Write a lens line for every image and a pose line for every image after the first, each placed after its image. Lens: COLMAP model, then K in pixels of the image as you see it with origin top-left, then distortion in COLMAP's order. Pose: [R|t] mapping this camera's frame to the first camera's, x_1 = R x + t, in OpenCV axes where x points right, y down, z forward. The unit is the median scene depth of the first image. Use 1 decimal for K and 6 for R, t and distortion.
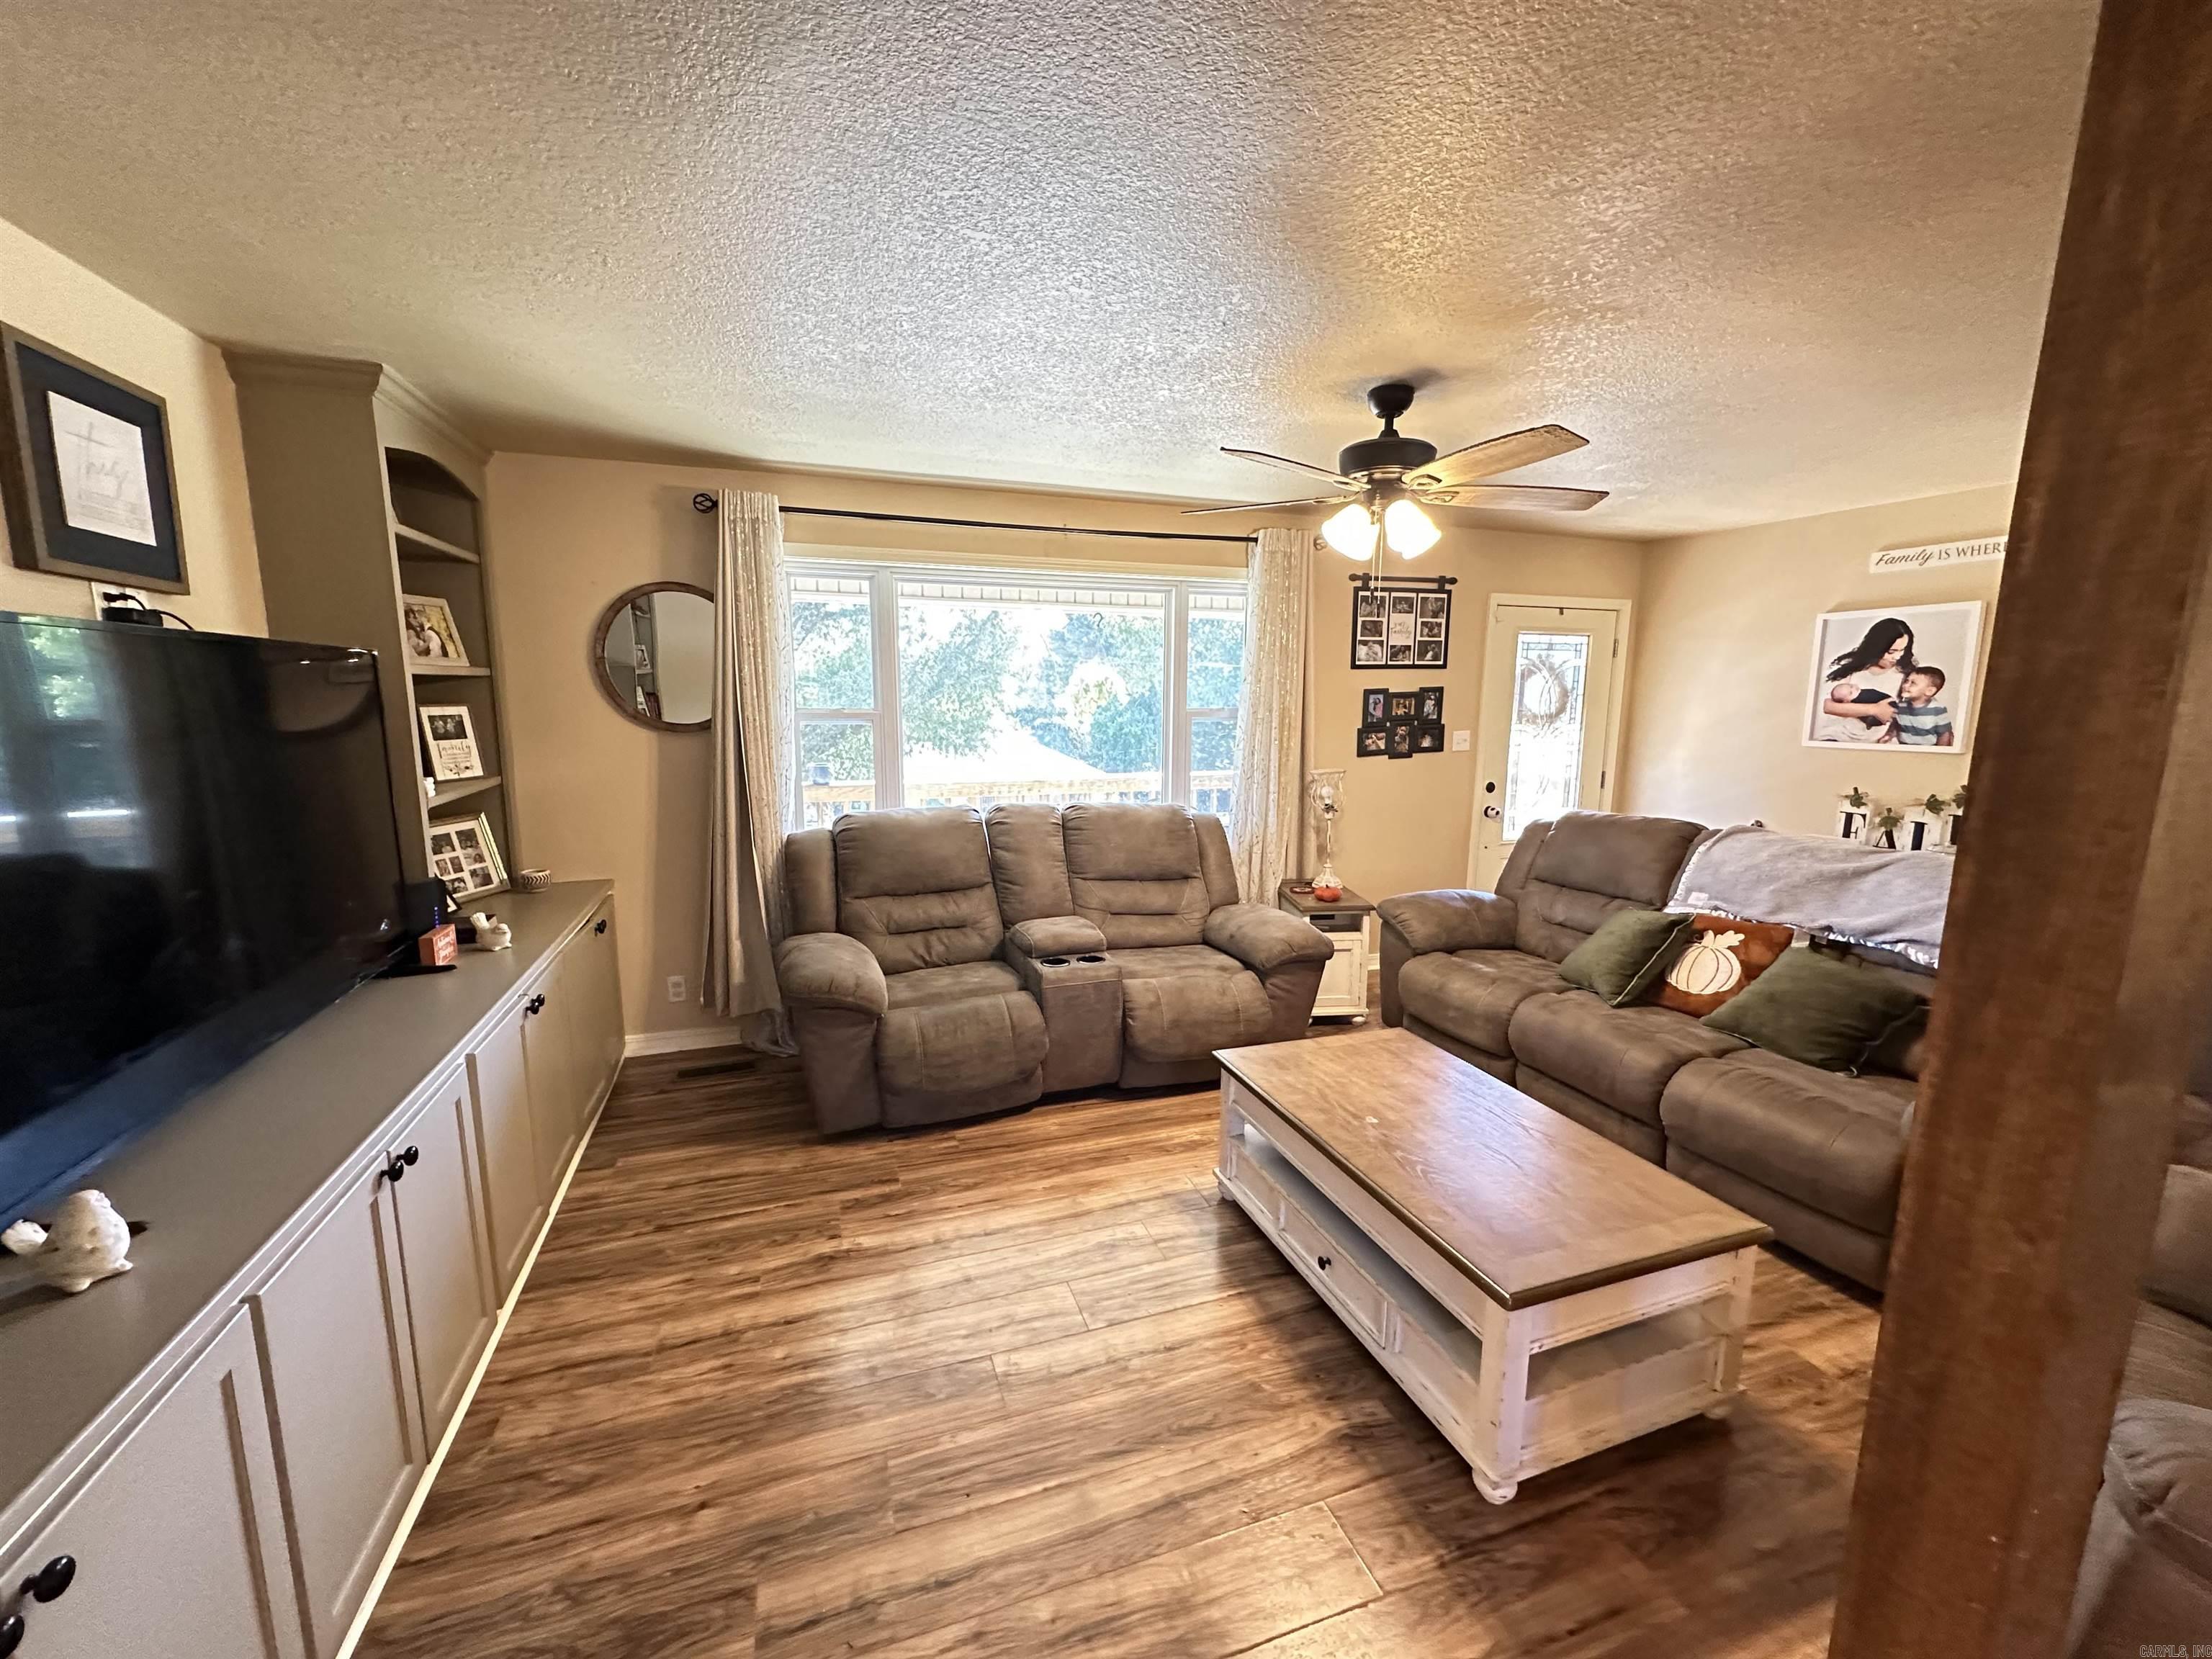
lens RADIAL K [[879.8, 0, 1106.0], [0, 879.8, 829.5], [0, 0, 1]] dist [-0.004495, 0.001167]
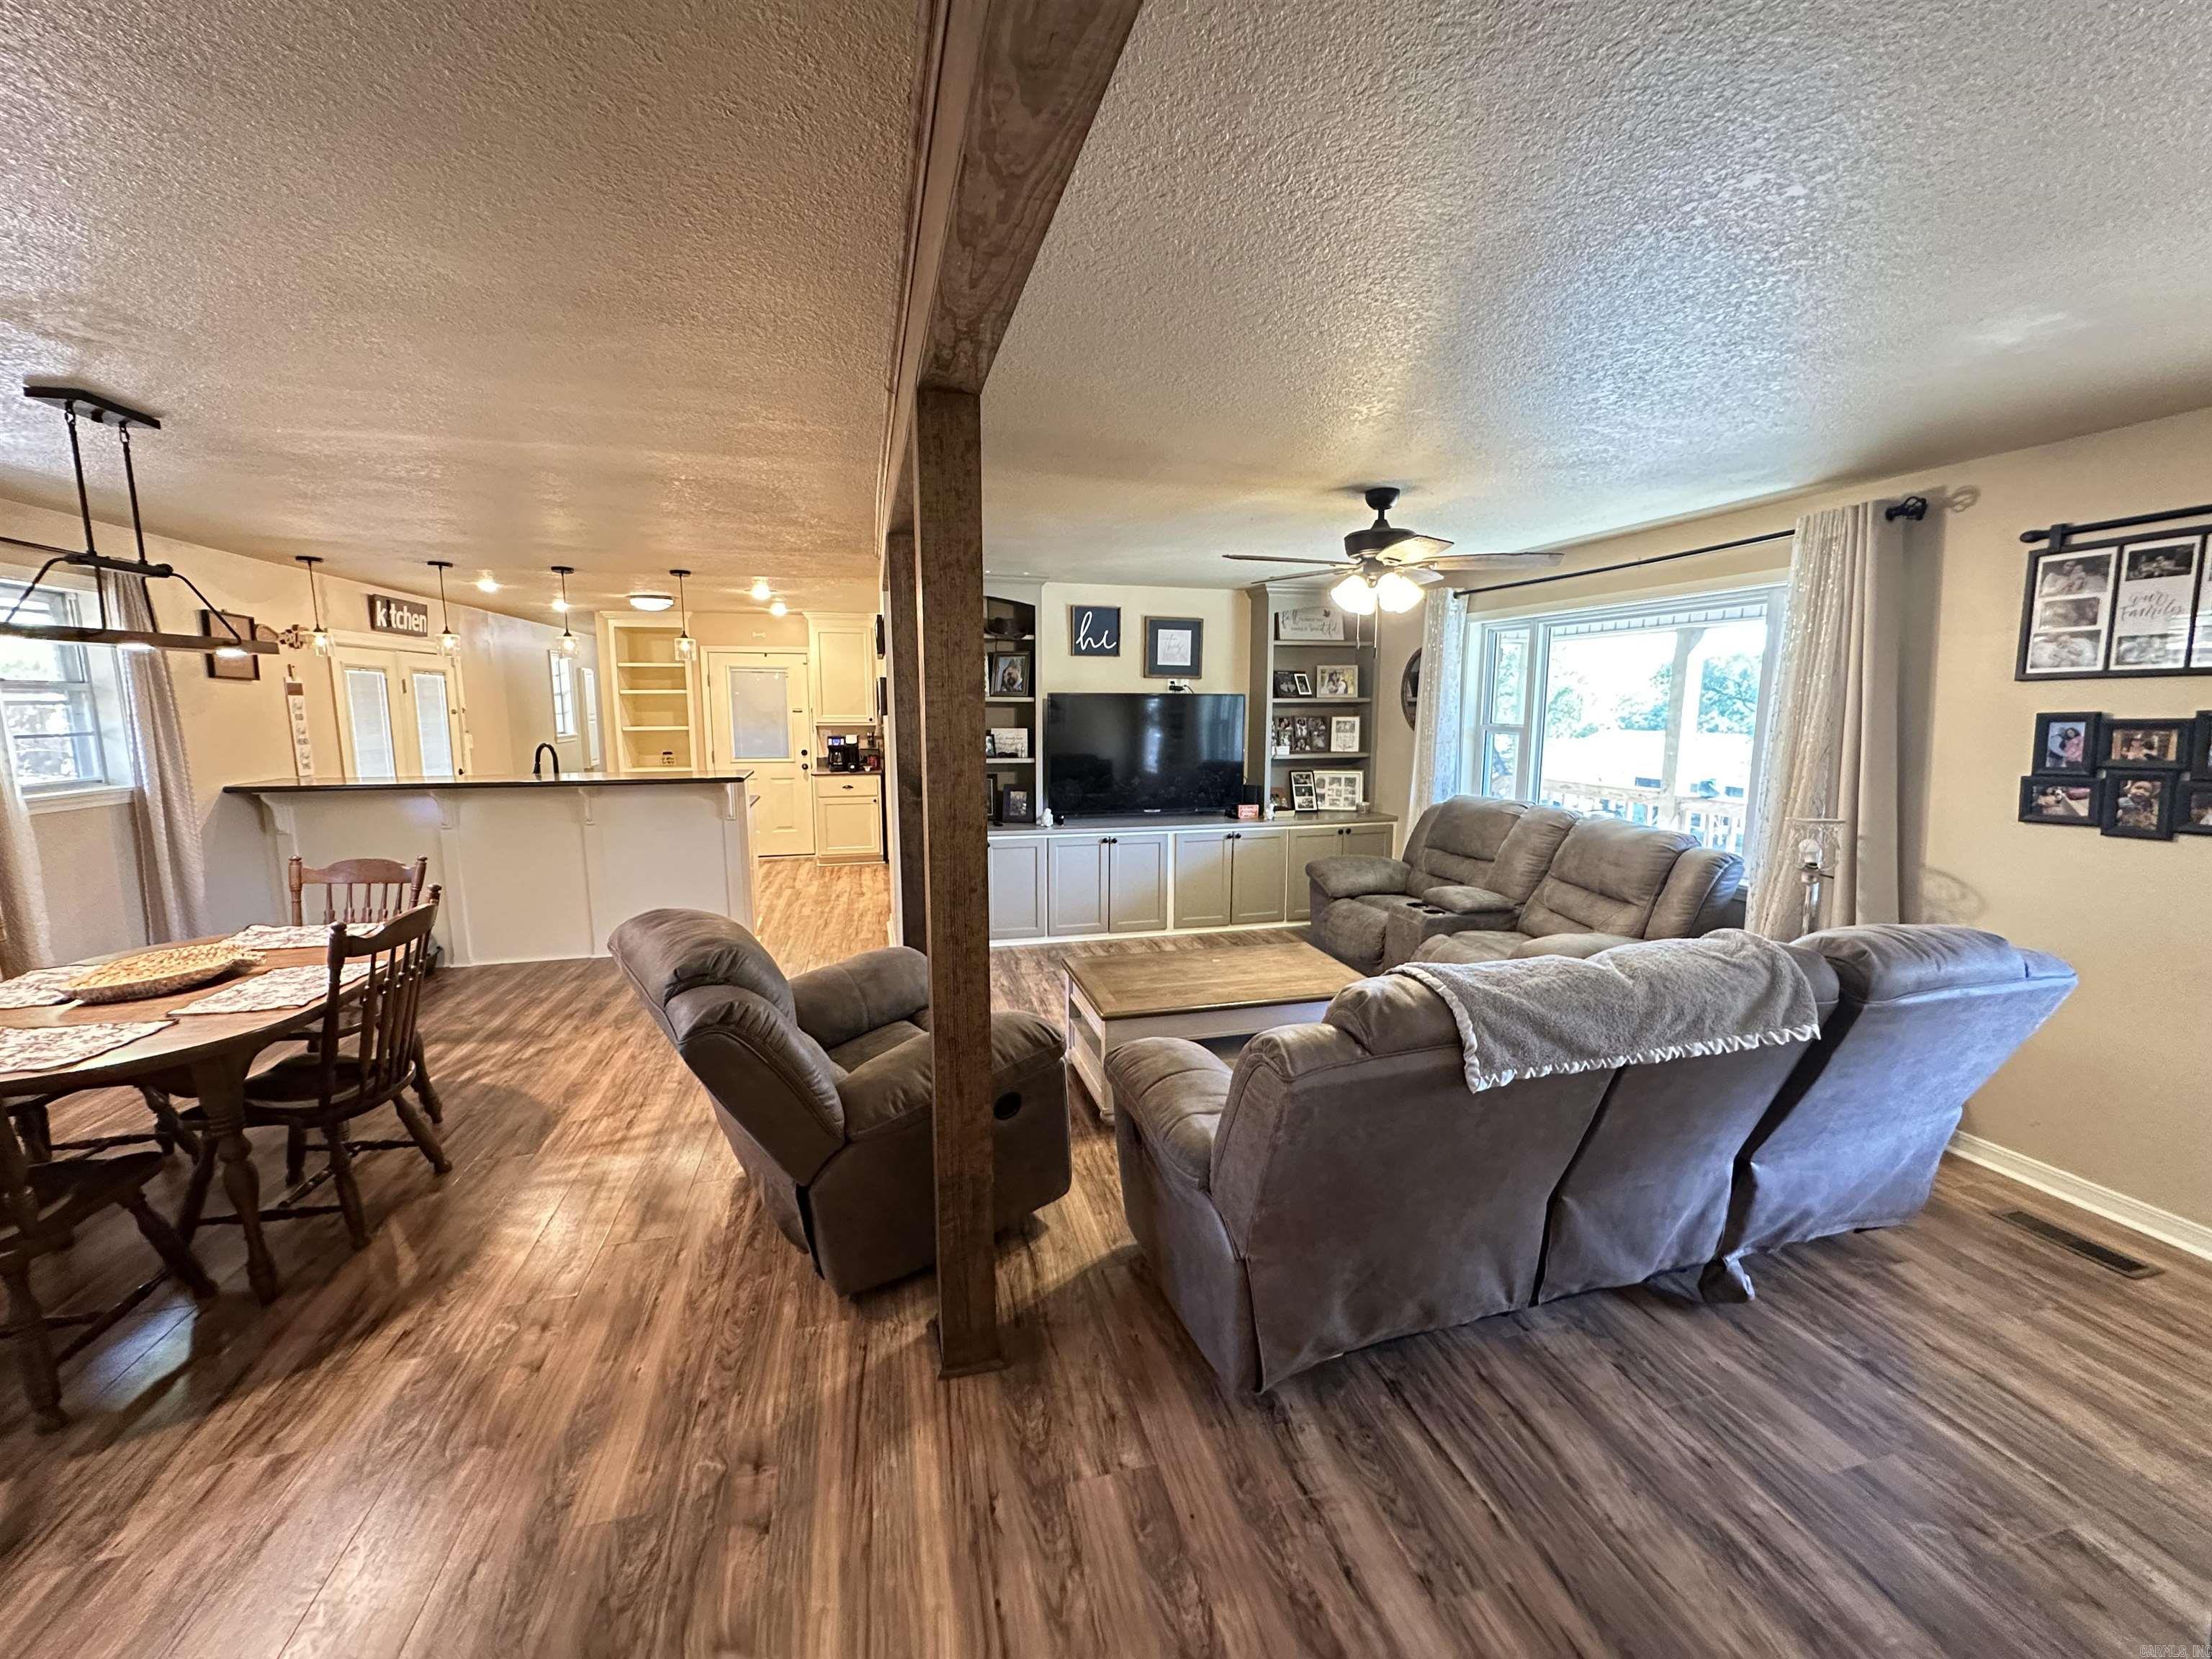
lens RADIAL K [[879.8, 0, 1106.0], [0, 879.8, 829.5], [0, 0, 1]] dist [-0.004495, 0.001167]
pose [[-0.079155, 0.137802, -0.987292, 0.964874], [-0.160511, 0.975714, 0.149055, -0.067422], [0.983855, 0.170270, -0.055113, 0.408622]]
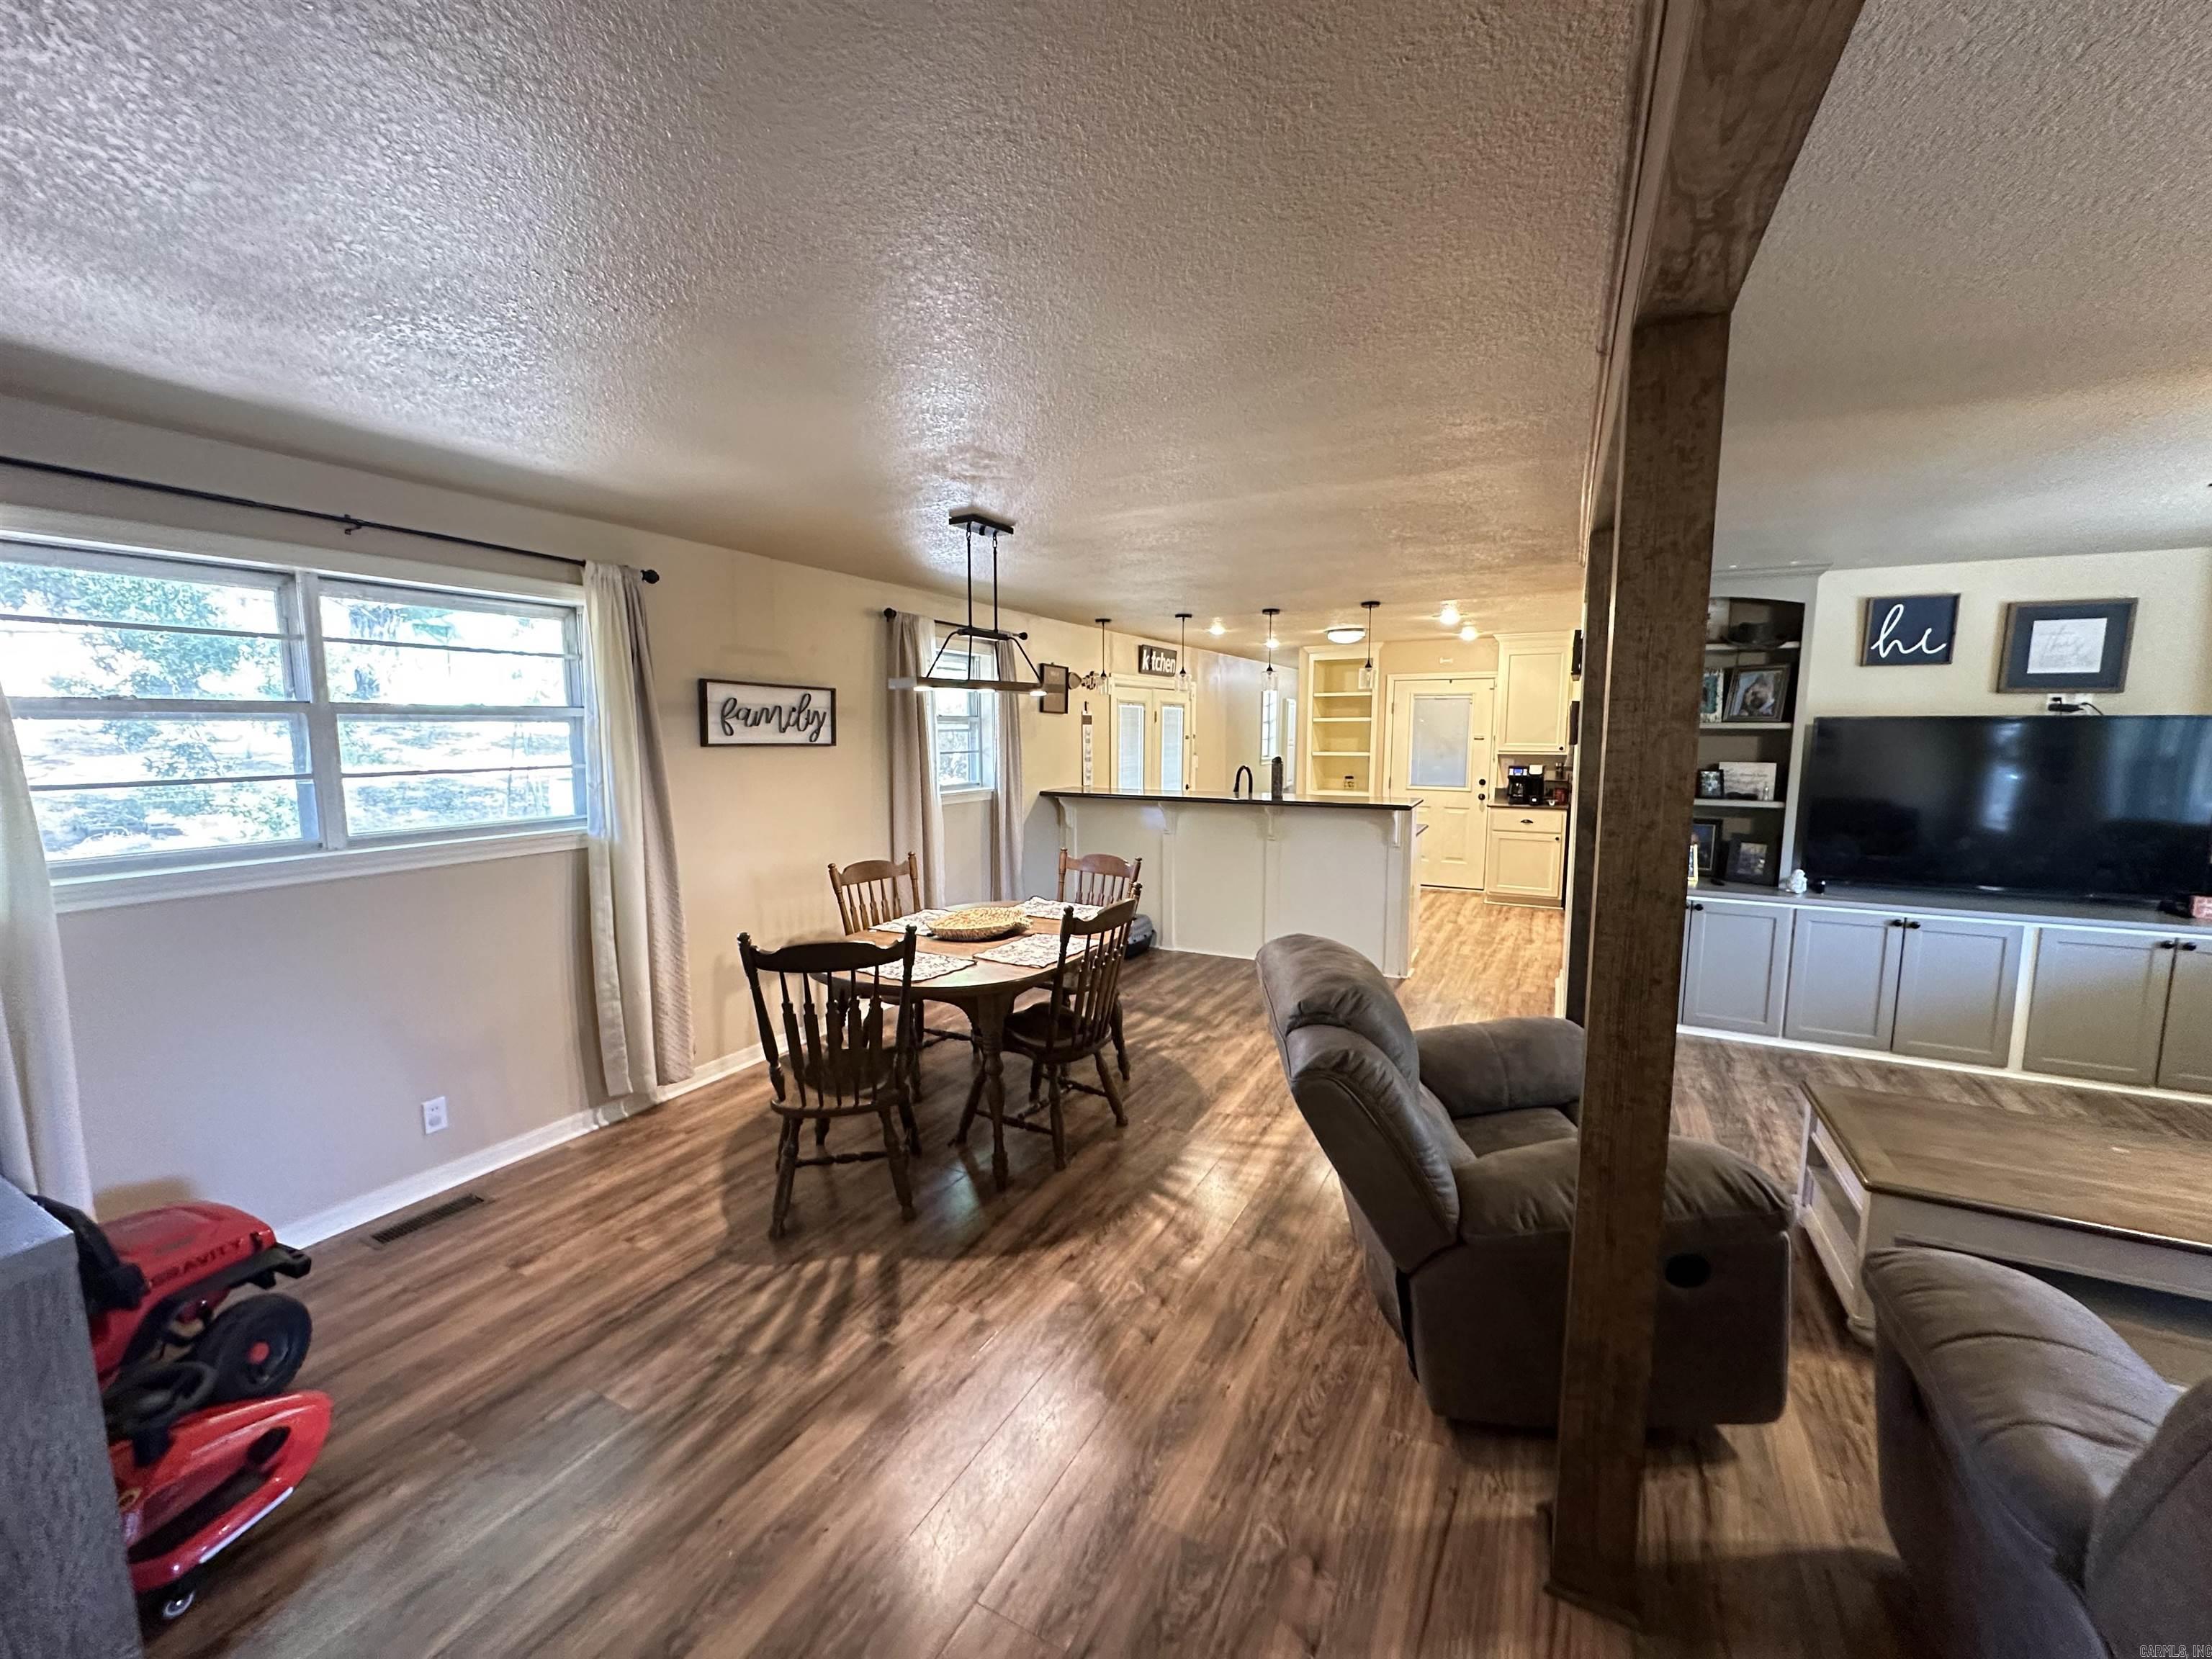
lens RADIAL K [[879.8, 0, 1106.0], [0, 879.8, 829.5], [0, 0, 1]] dist [-0.004495, 0.001167]
pose [[-0.732389, 0.073241, -0.676936, 0.912361], [-0.111318, 0.967941, 0.225163, -0.067783], [0.671726, 0.240262, -0.700756, 0.402924]]
